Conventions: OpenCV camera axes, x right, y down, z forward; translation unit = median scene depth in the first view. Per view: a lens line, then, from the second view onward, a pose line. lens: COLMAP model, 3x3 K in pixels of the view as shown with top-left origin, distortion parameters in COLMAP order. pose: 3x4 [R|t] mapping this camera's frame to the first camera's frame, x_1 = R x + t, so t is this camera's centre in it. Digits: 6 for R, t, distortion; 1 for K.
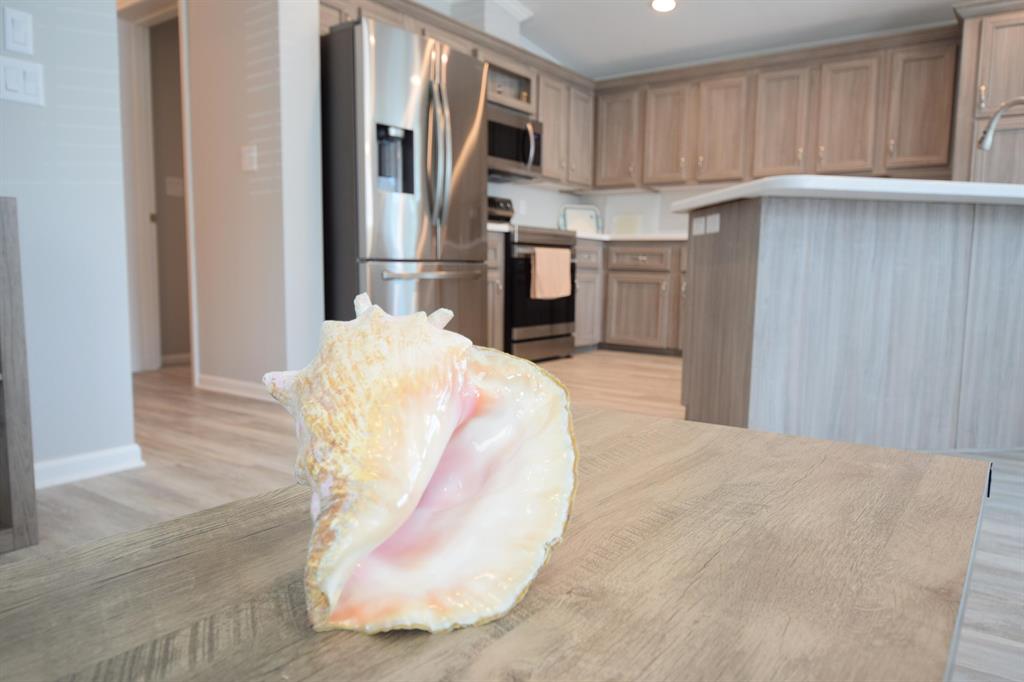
lens RADIAL K [[713.7, 0, 513.3], [0, 713.7, 347.3], [0, 0, 1]] dist [0.001606, -0.012457]
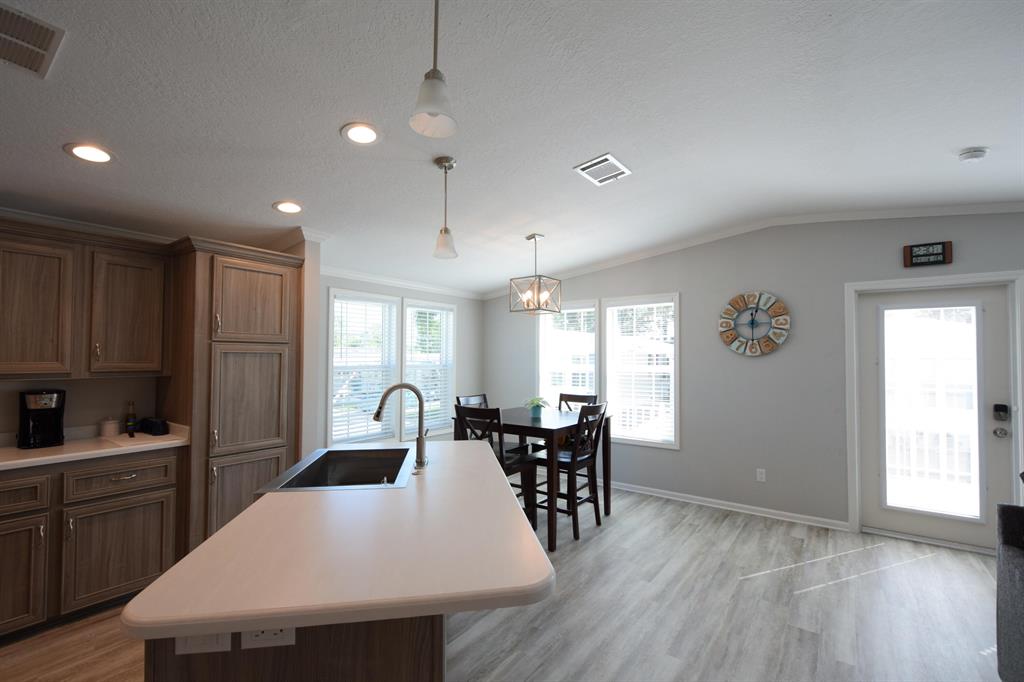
lens RADIAL K [[446.9, 0, 512.5], [0, 446.9, 345.7], [0, 0, 1]] dist [0.007032, -0.006920]
pose [[0.005025, 0.009693, 0.999940, -0.041082], [0.103556, 0.994572, -0.010161, -0.197059], [-0.994611, 0.103601, 0.003994, 0.403655]]
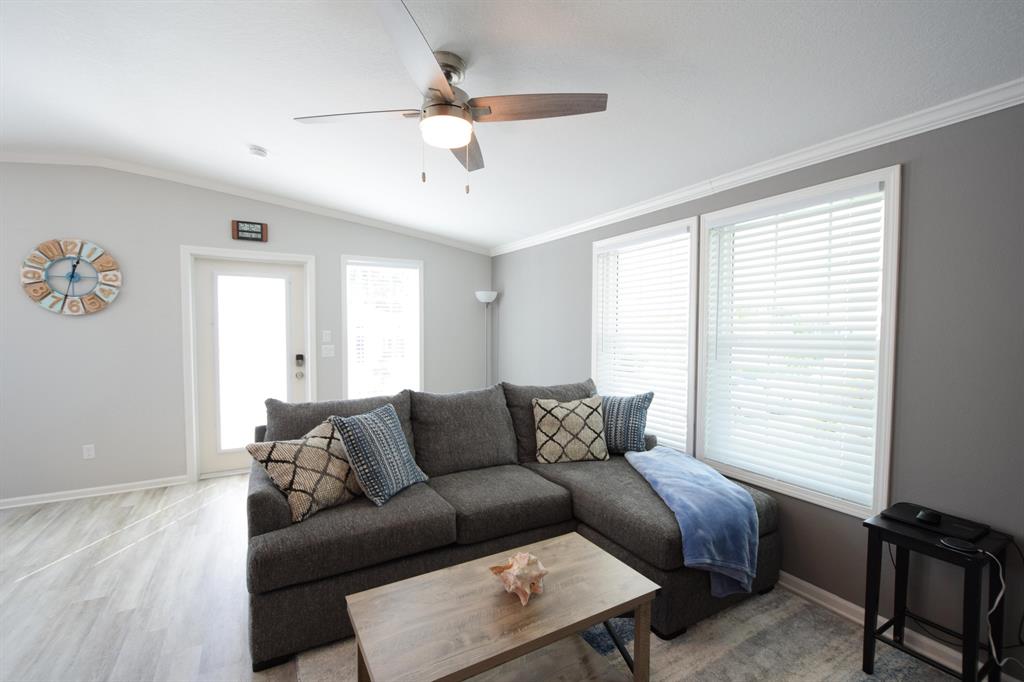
lens RADIAL K [[446.9, 0, 510.7], [0, 446.9, 346.3], [0, 0, 1]] dist [0.007032, -0.006920]
pose [[-0.911988, -0.037286, 0.408520, -0.116646], [0.024654, 0.989078, 0.145313, -0.178703], [-0.409476, 0.142596, -0.901108, 0.329369]]
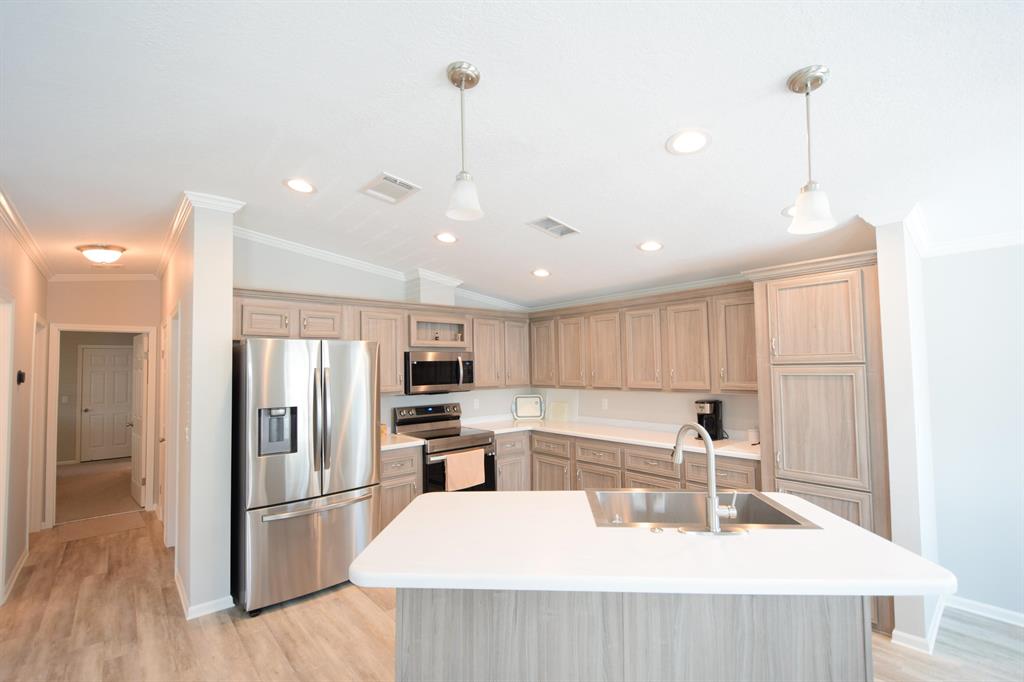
lens RADIAL K [[446.9, 0, 509.8], [0, 446.9, 345.3], [0, 0, 1]] dist [0.007032, -0.006920]
pose [[0.973909, -0.043186, -0.222793, 0.304415], [0.007598, 0.987381, -0.158178, -0.183171], [0.226813, 0.152359, 0.961947, 0.149791]]
